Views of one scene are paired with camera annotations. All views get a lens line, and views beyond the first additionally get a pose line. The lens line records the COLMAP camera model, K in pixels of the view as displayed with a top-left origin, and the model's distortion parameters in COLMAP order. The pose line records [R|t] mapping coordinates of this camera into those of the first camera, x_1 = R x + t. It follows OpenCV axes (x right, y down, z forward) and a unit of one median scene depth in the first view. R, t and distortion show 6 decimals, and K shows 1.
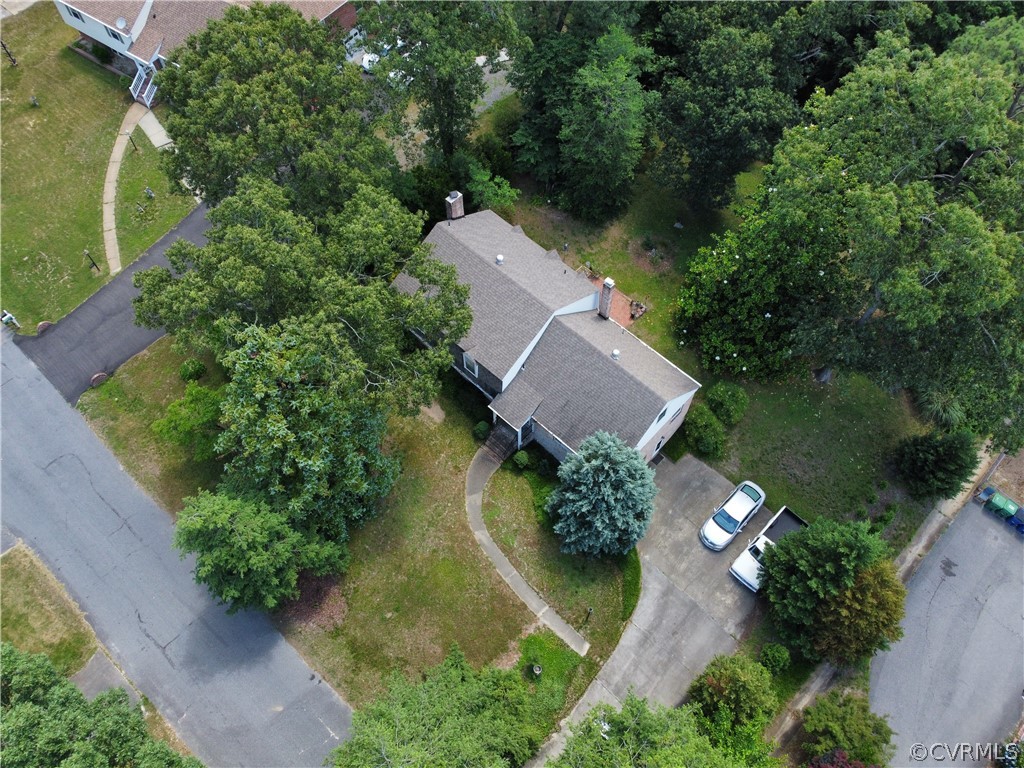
lens RADIAL K [[774.9, 0, 511.9], [0, 774.9, 383.7], [0, 0, 1]] dist [-0.007033, 0.006166]
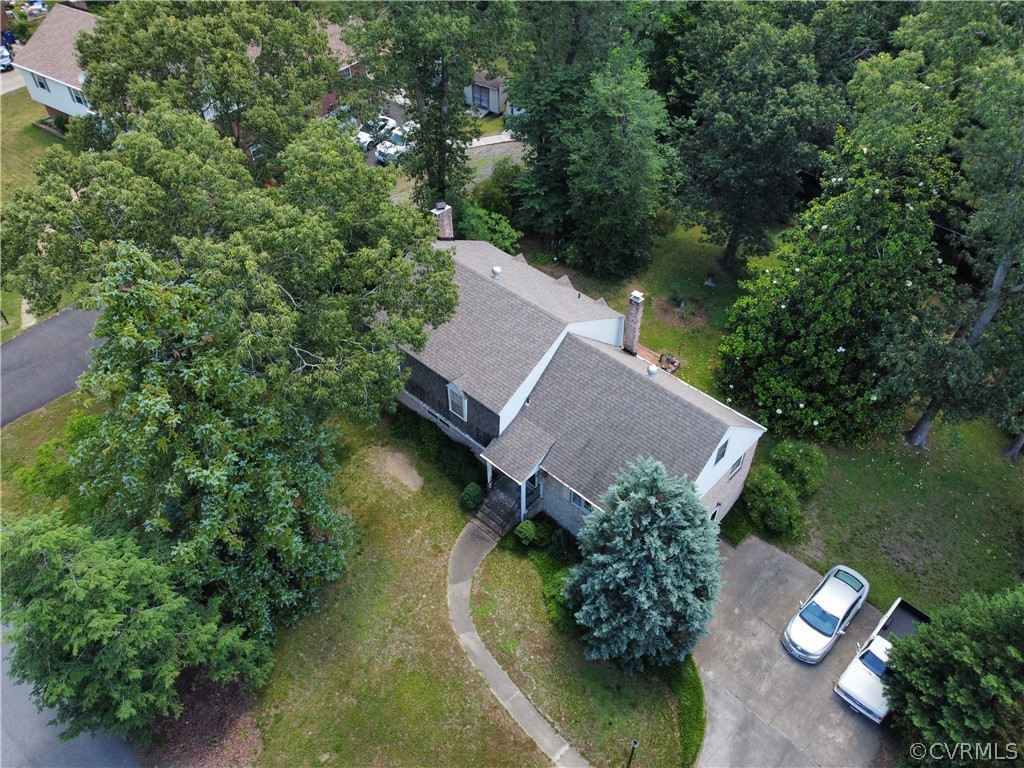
lens RADIAL K [[774.9, 0, 510.6], [0, 774.9, 384.2], [0, 0, 1]] dist [-0.007033, 0.006166]
pose [[0.999997, -0.002111, -0.001145, -0.000889], [0.001725, 0.963139, -0.268997, 0.163267], [0.001670, 0.268995, 0.963140, 0.274954]]
